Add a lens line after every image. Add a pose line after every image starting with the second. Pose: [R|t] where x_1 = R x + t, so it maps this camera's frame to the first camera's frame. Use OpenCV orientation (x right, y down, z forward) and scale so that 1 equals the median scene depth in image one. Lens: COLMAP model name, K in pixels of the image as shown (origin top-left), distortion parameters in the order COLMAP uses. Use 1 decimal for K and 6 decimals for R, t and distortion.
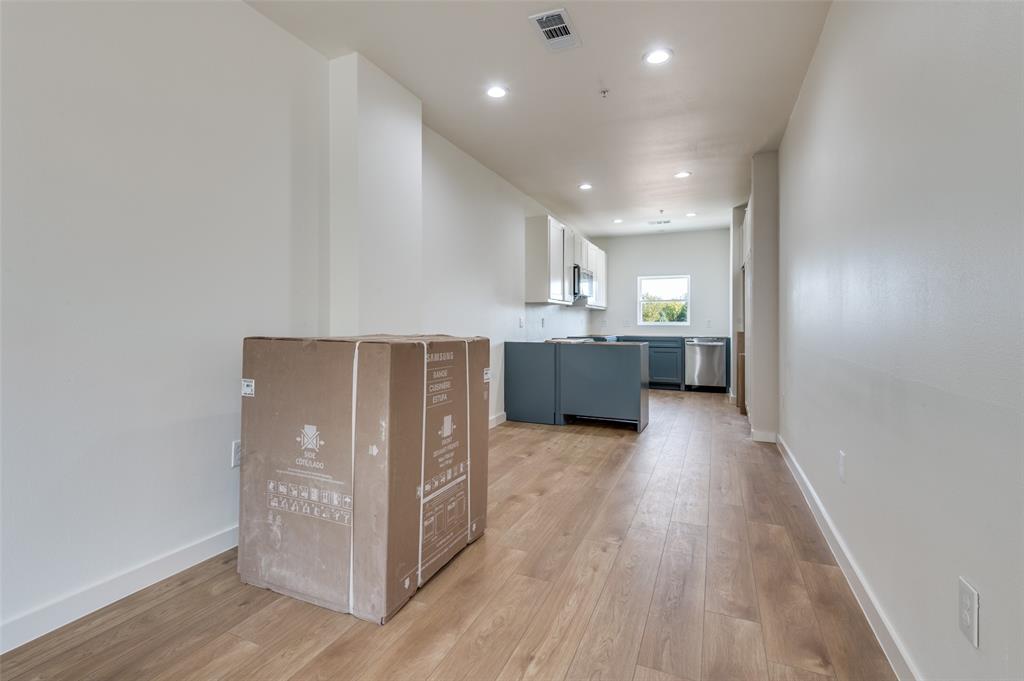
lens RADIAL K [[468.7, 0, 514.7], [0, 468.7, 319.7], [0, 0, 1]] dist [0.024886, -0.011523]
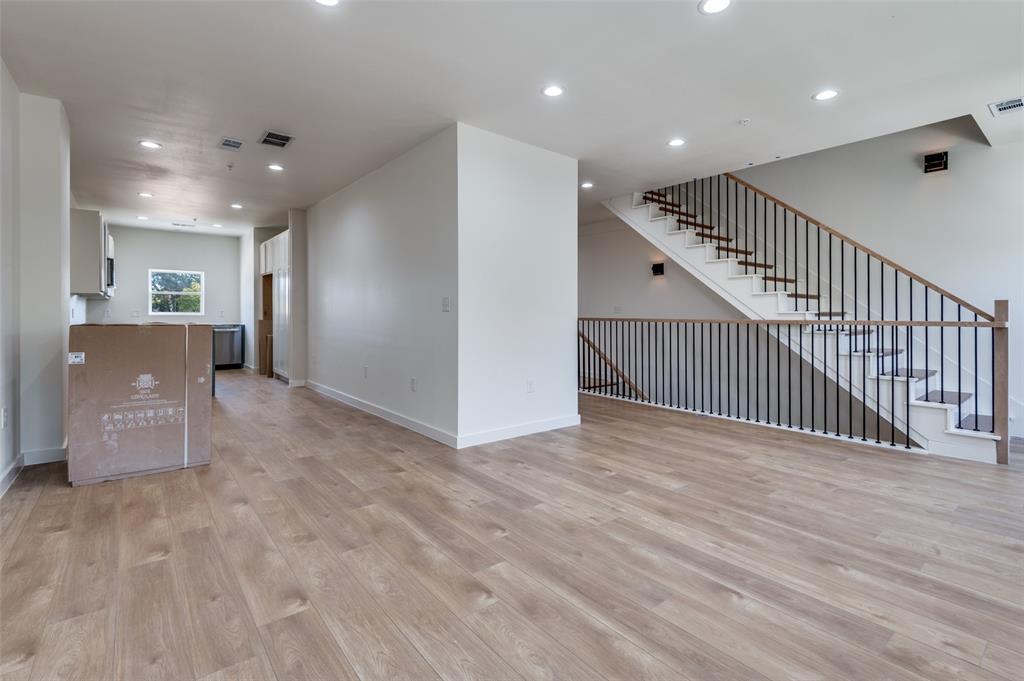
lens RADIAL K [[468.7, 0, 514.7], [0, 468.7, 319.7], [0, 0, 1]] dist [0.024886, -0.011523]
pose [[0.470631, -0.011543, 0.882255, -0.580325], [-0.008360, 0.999811, 0.017541, -0.008150], [-0.882291, -0.015631, 0.470445, -0.440754]]
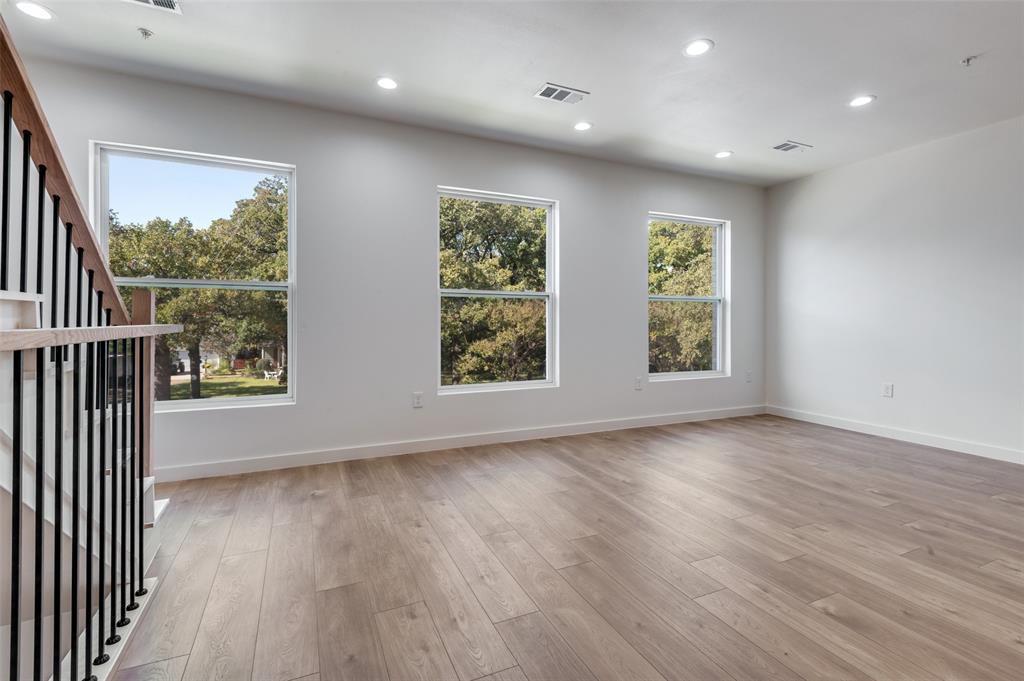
lens RADIAL K [[468.7, 0, 514.7], [0, 468.7, 319.7], [0, 0, 1]] dist [0.024886, -0.011523]
pose [[-0.672803, -0.010264, -0.739750, 0.688516], [-0.003071, 0.999934, -0.011082, 0.003285], [0.739815, -0.005184, -0.672790, -0.135657]]
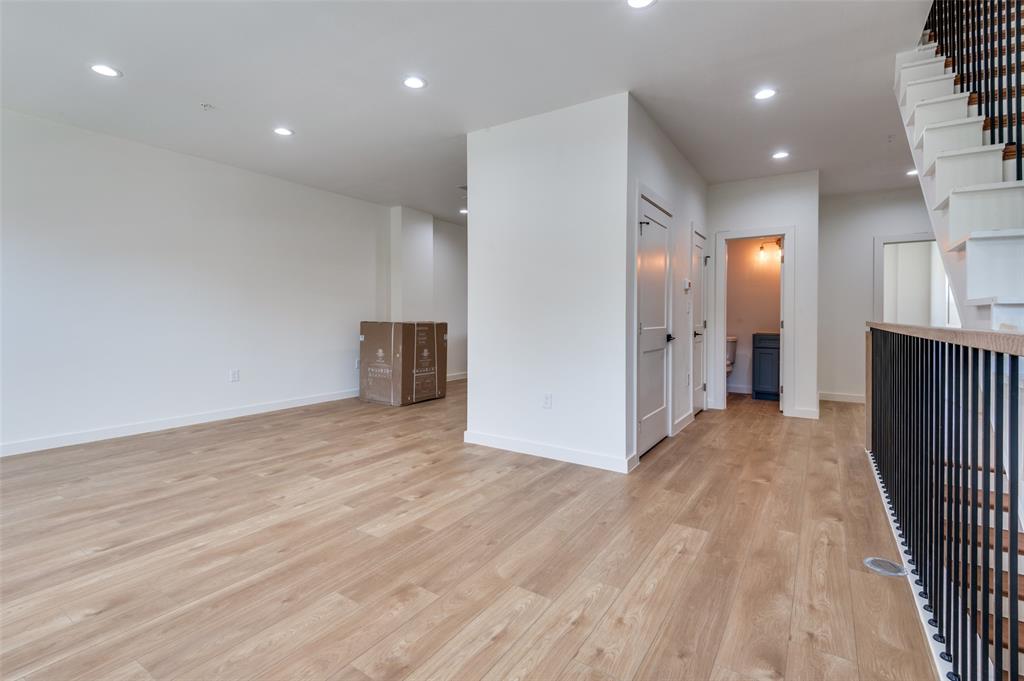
lens RADIAL K [[468.7, 0, 514.7], [0, 468.7, 319.7], [0, 0, 1]] dist [0.024886, -0.011523]
pose [[0.984657, -0.000379, -0.174499, 0.439112], [0.002536, 0.999923, 0.012136, -0.004238], [0.174481, -0.012392, 0.984583, -0.850807]]
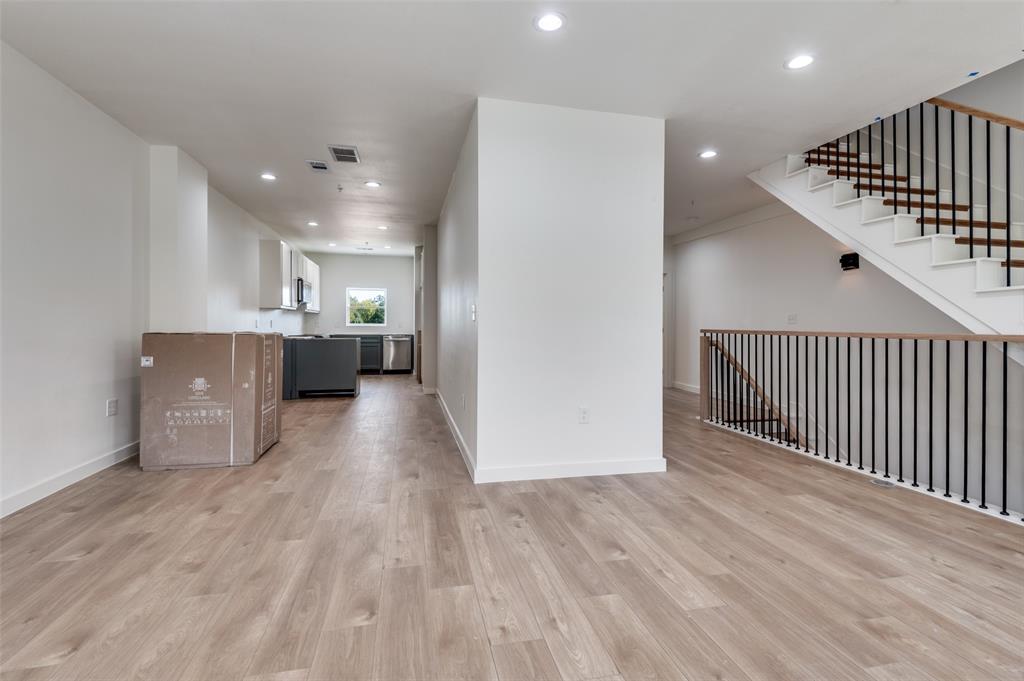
lens RADIAL K [[472.4, 0, 514.8], [0, 472.4, 327.8], [0, 0, 1]] dist [0.022653, -0.012857]
pose [[0.809270, -0.002349, 0.587432, -0.233461], [-0.006693, 0.999890, 0.013219, -0.006512], [-0.587399, -0.014629, 0.809165, -0.579455]]
